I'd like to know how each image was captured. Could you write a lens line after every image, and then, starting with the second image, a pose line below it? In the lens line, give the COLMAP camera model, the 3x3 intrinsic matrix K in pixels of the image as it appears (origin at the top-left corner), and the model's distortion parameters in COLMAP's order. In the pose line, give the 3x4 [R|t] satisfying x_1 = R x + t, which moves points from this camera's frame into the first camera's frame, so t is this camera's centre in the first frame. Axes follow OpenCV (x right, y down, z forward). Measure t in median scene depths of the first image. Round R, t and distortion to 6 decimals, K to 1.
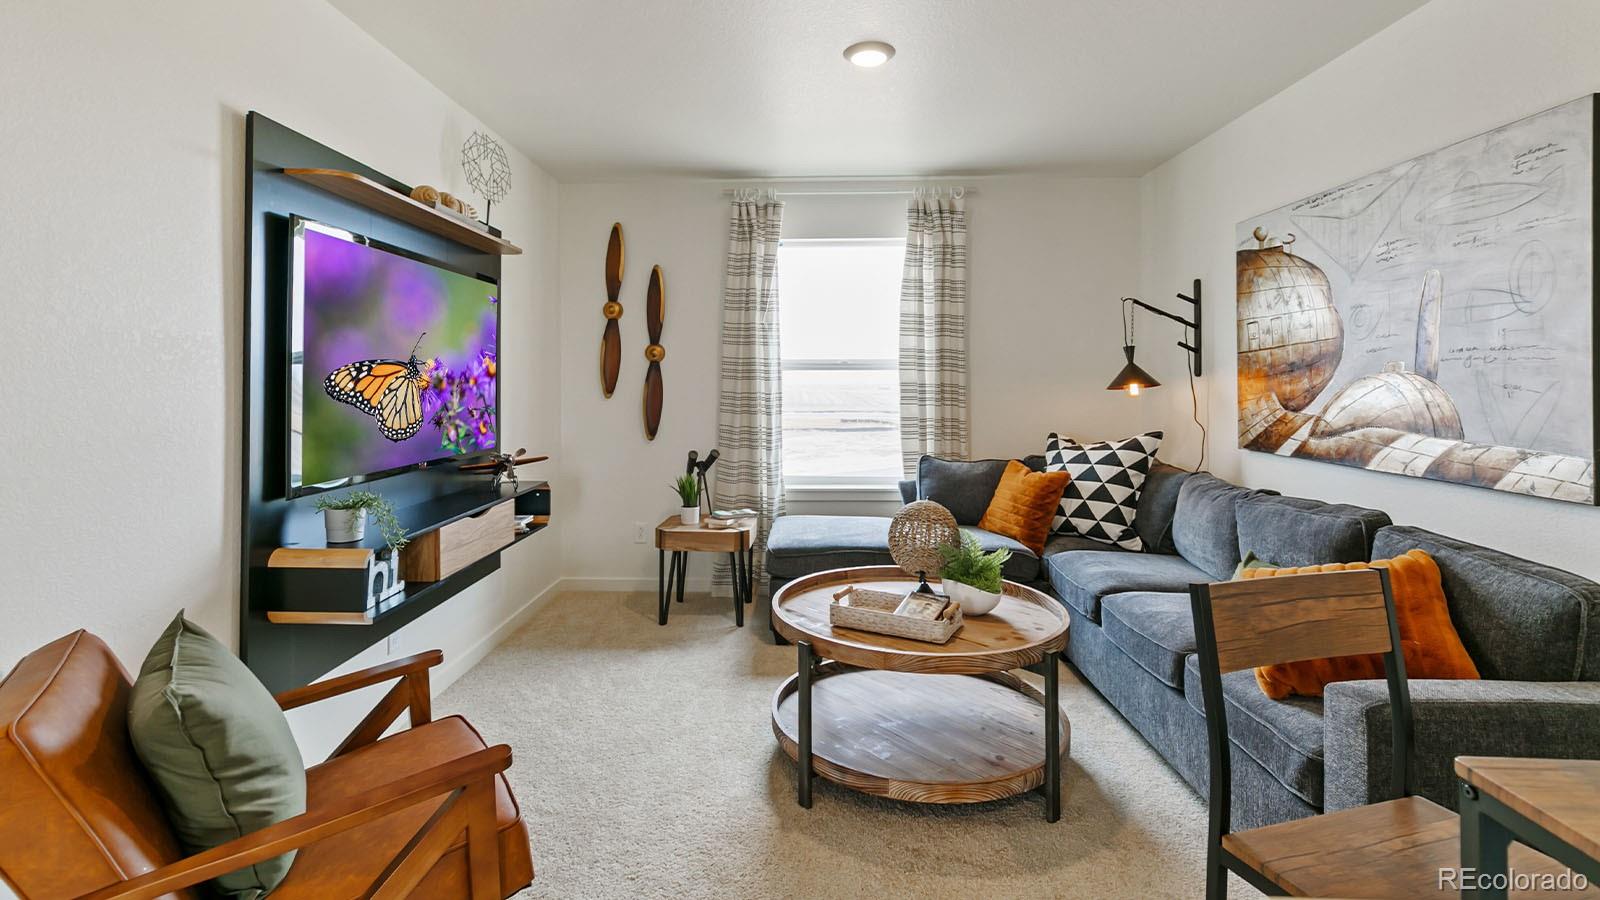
lens RADIAL K [[716.4, 0, 798.0], [0, 716.4, 365.8], [0, 0, 1]] dist [0.002404, -0.000060]
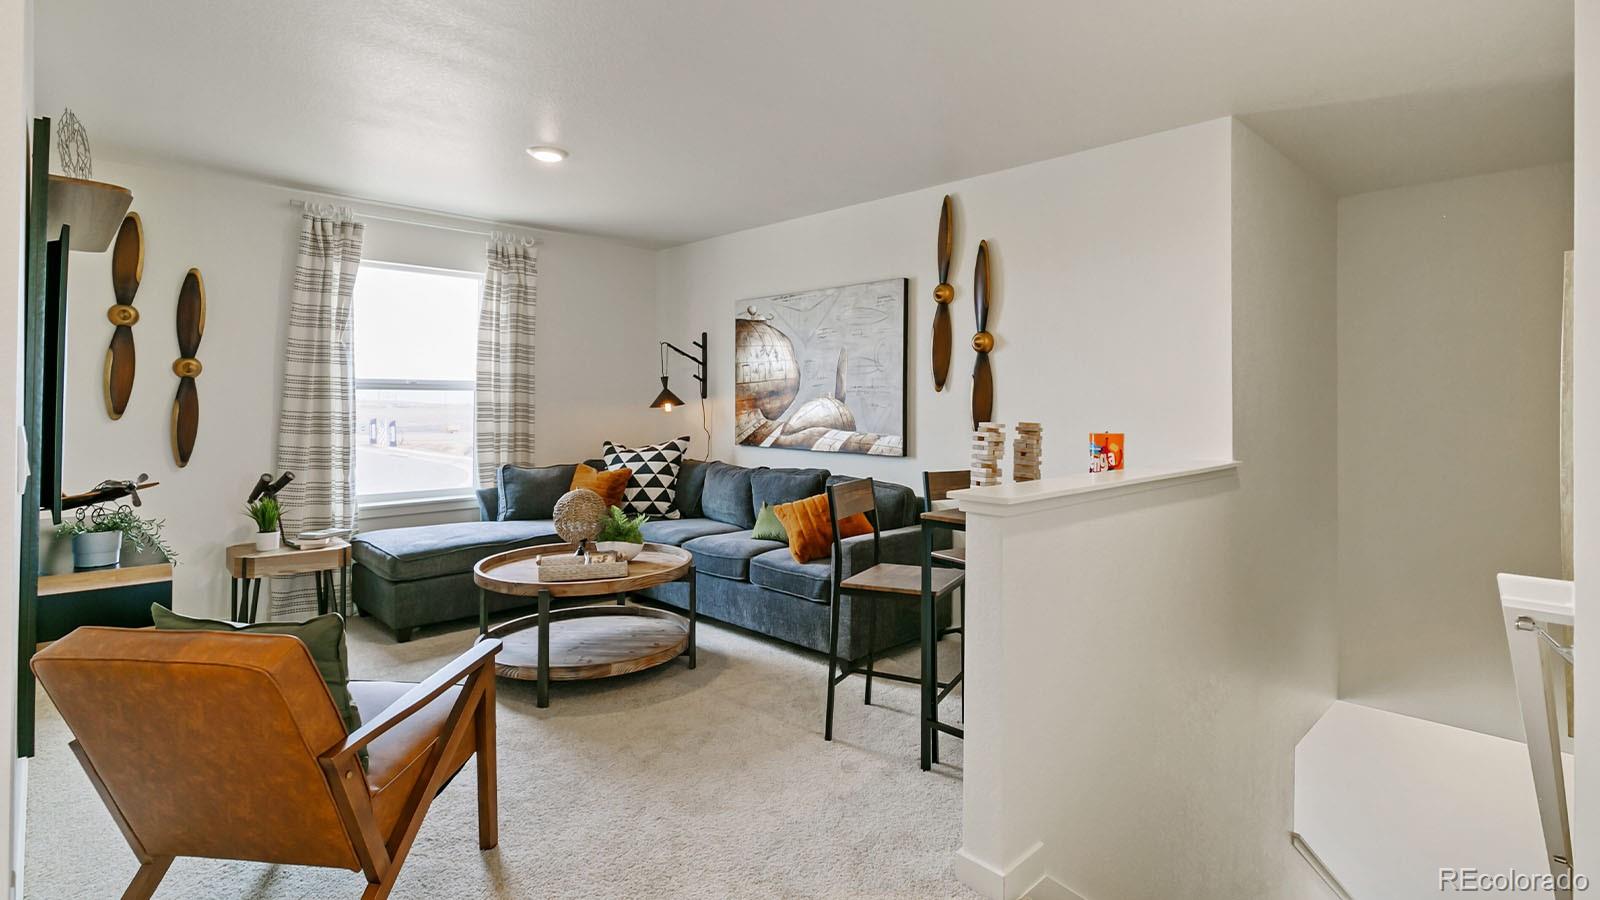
lens RADIAL K [[716.4, 0, 798.0], [0, 716.4, 365.8], [0, 0, 1]] dist [0.002404, -0.000060]
pose [[0.711219, 0.038393, 0.701921, -0.353784], [-0.019215, 0.999196, -0.035183, -0.004412], [-0.702707, 0.011535, 0.711385, -0.188758]]
